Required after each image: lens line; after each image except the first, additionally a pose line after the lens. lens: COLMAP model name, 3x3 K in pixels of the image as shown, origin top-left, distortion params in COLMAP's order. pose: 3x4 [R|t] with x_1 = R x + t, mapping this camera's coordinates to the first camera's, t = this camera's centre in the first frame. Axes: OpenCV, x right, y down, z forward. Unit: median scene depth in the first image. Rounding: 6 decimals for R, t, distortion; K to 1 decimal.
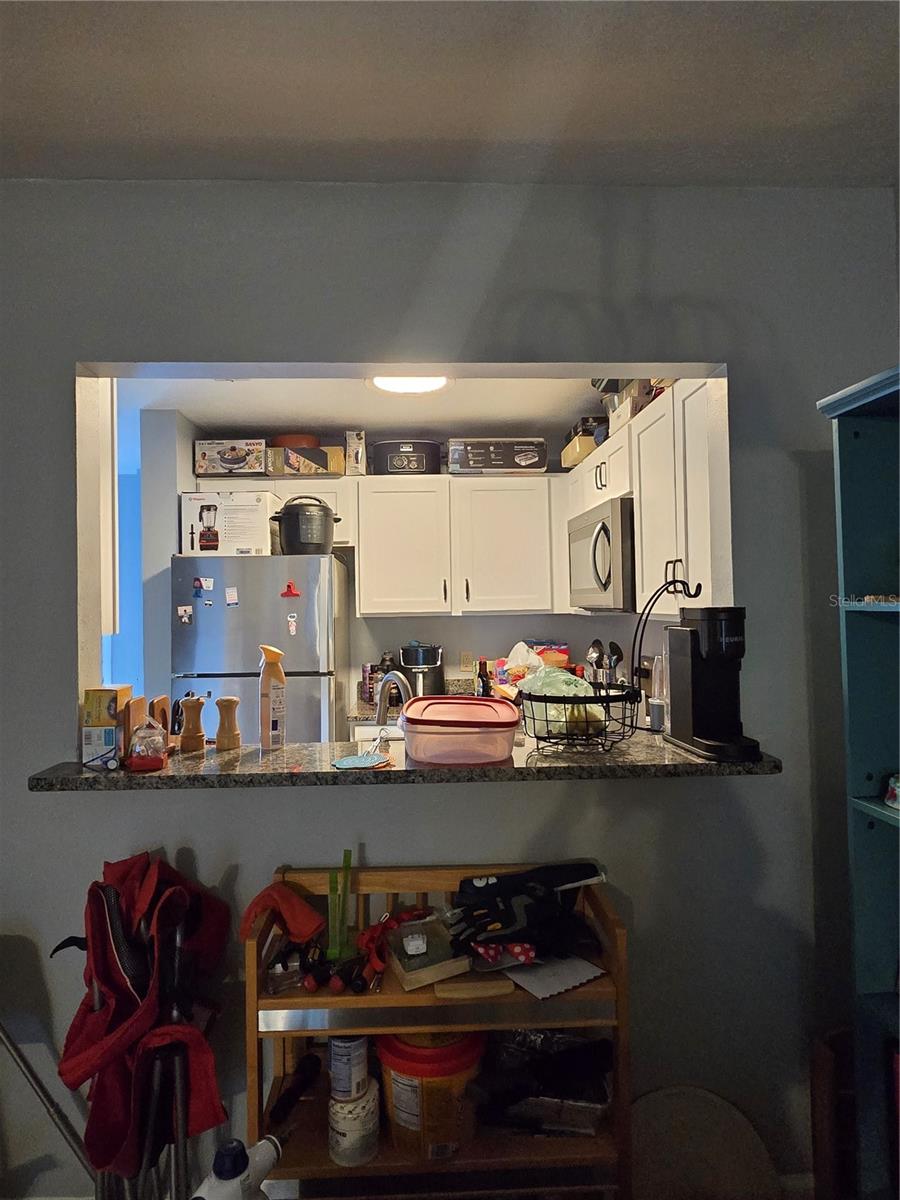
lens RADIAL K [[794.8, 0, 450.5], [0, 794.8, 598.7], [0, 0, 1]] dist [-0.027004, 0.007599]
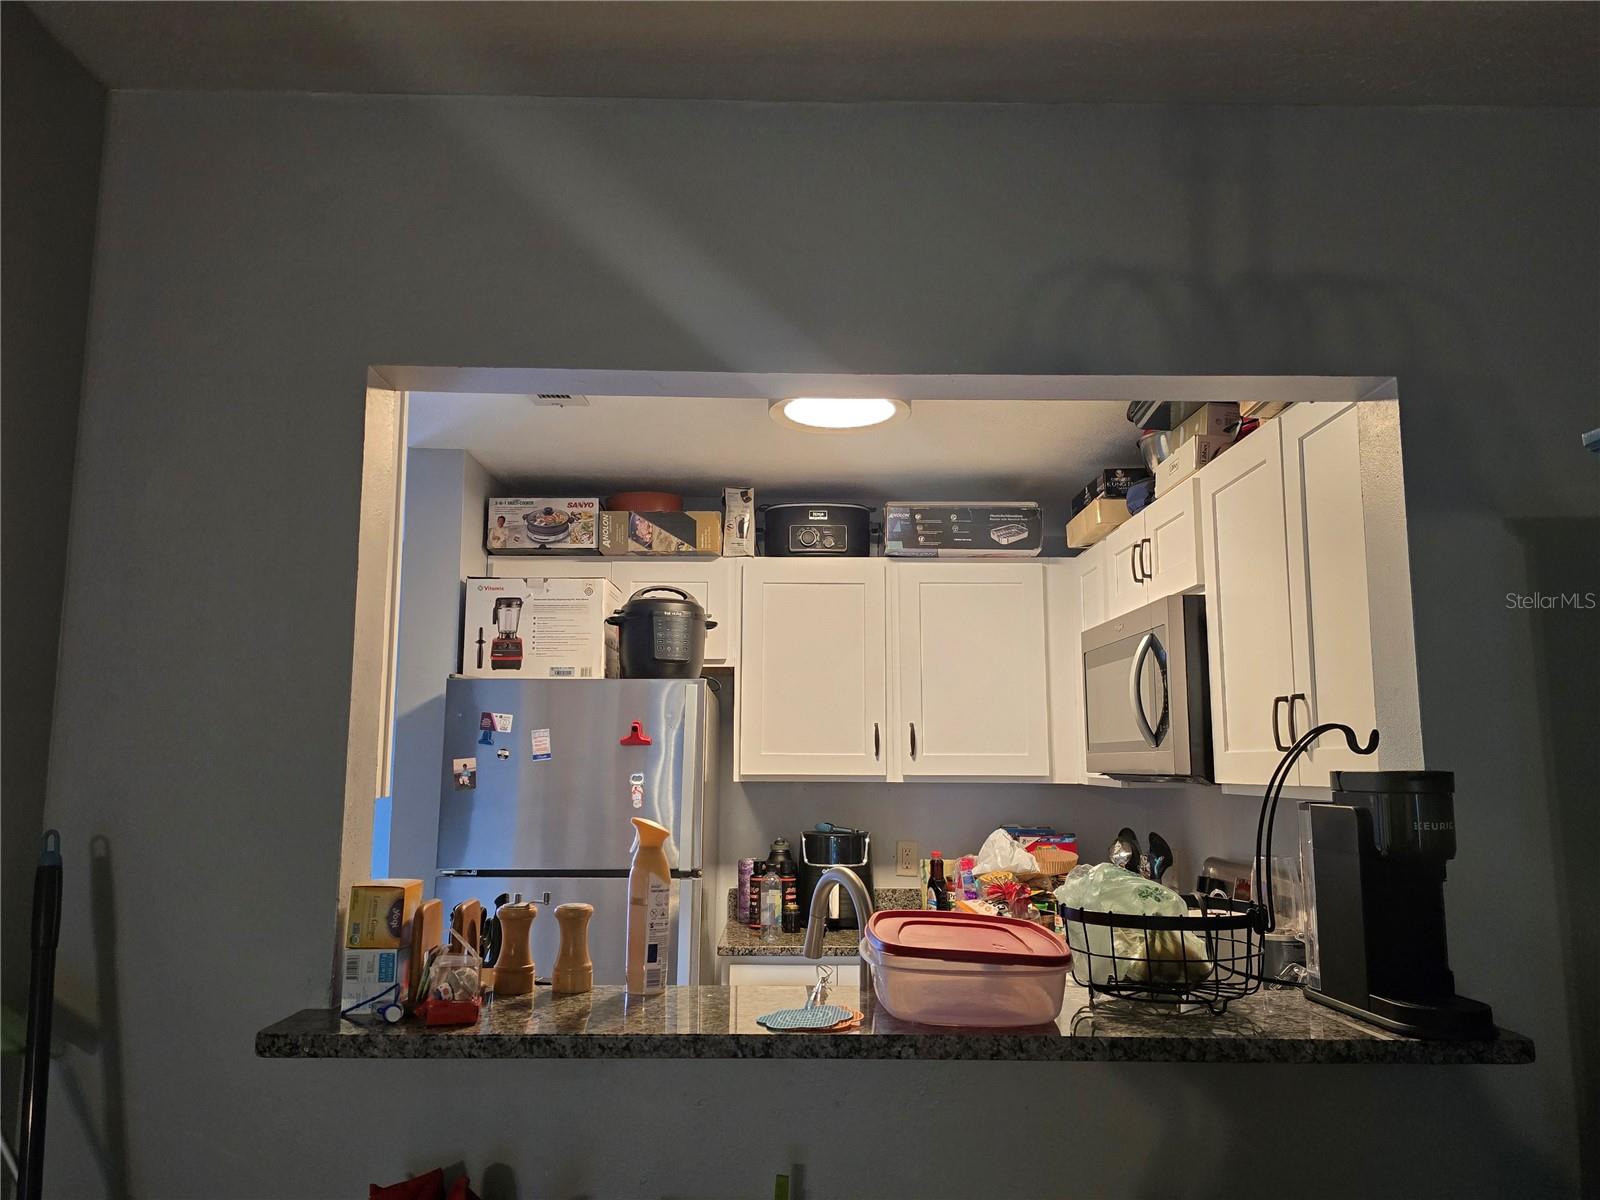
lens RADIAL K [[1264.1, 0, 799.2], [0, 1264.1, 597.7], [0, 0, 1]] dist [0.040983, -0.041398]
pose [[0.999199, 0.016346, -0.036516, -0.049332], [-0.020855, 0.991718, -0.126727, 0.006794], [0.034142, 0.127387, 0.991265, 0.006658]]
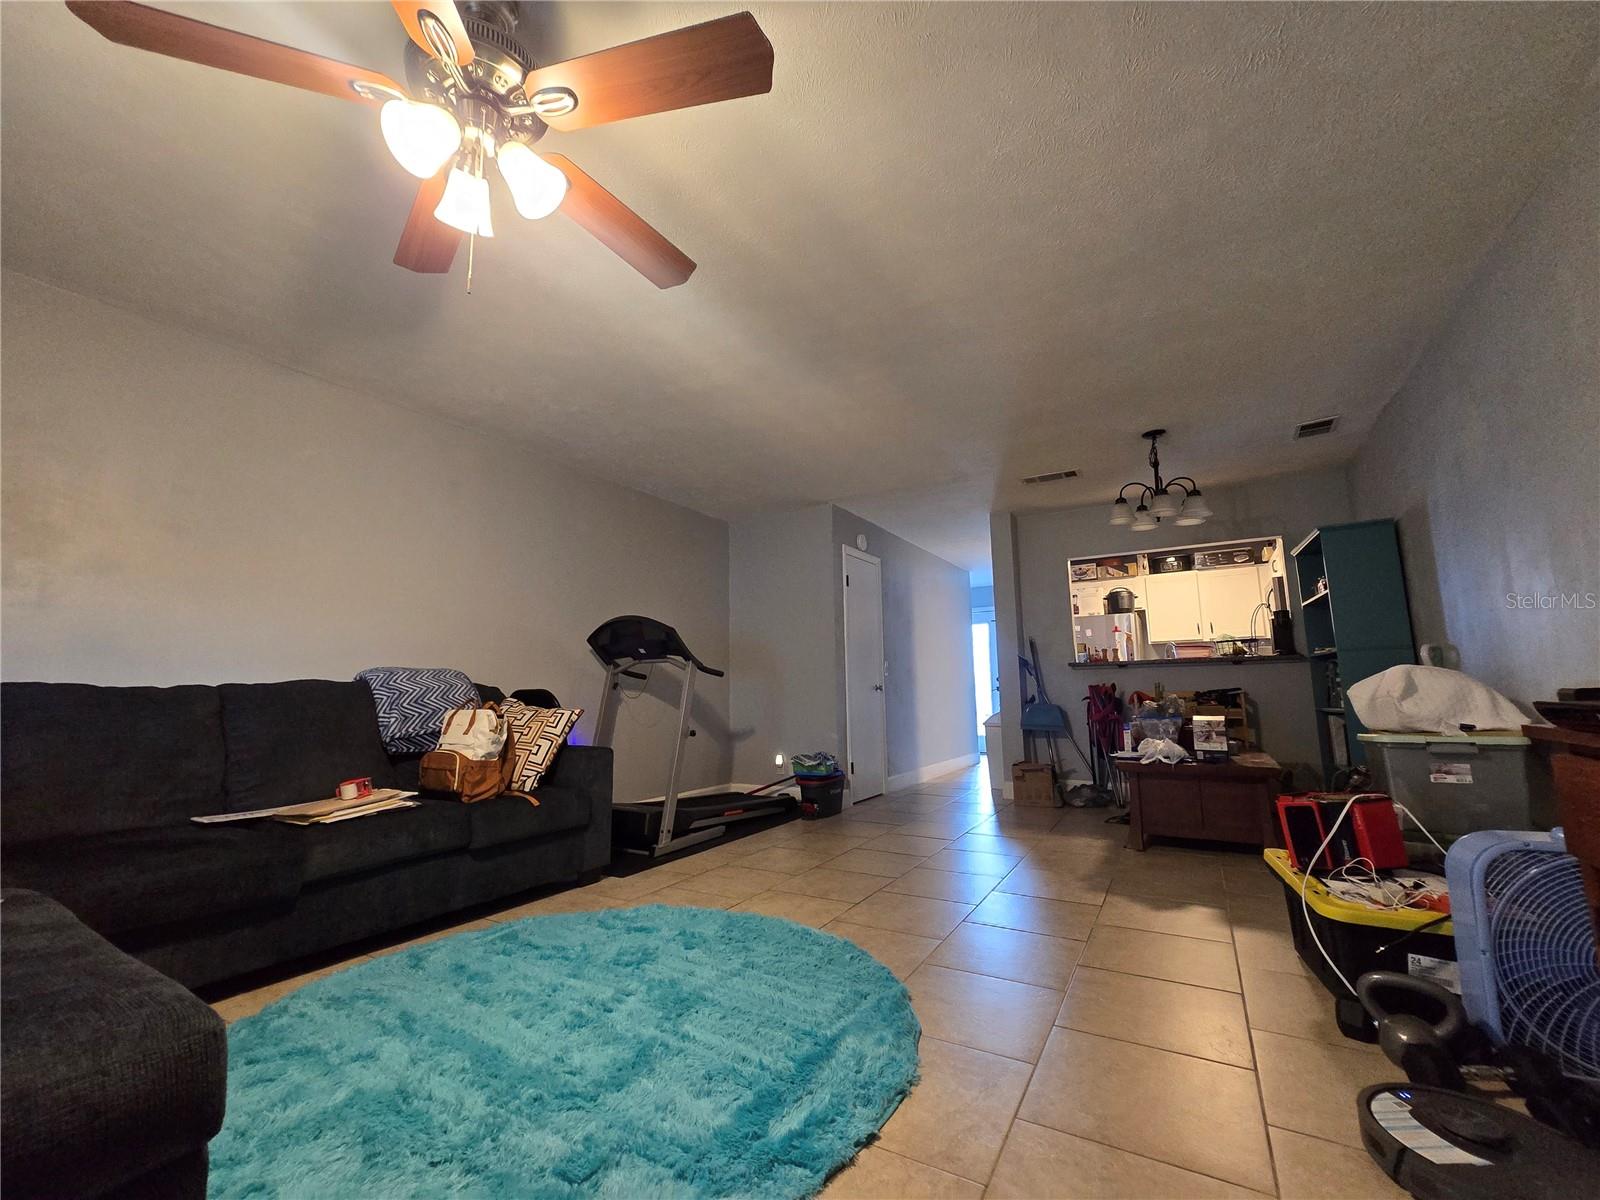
lens RADIAL K [[655.0, 0, 804.1], [0, 655.0, 602.1], [0, 0, 1]] dist [0.000185, -0.000023]
pose [[0.836596, -0.074609, -0.542716, 0.092560], [0.012295, 0.992990, -0.117558, 0.154126], [0.547682, 0.091676, 0.831649, -1.334292]]
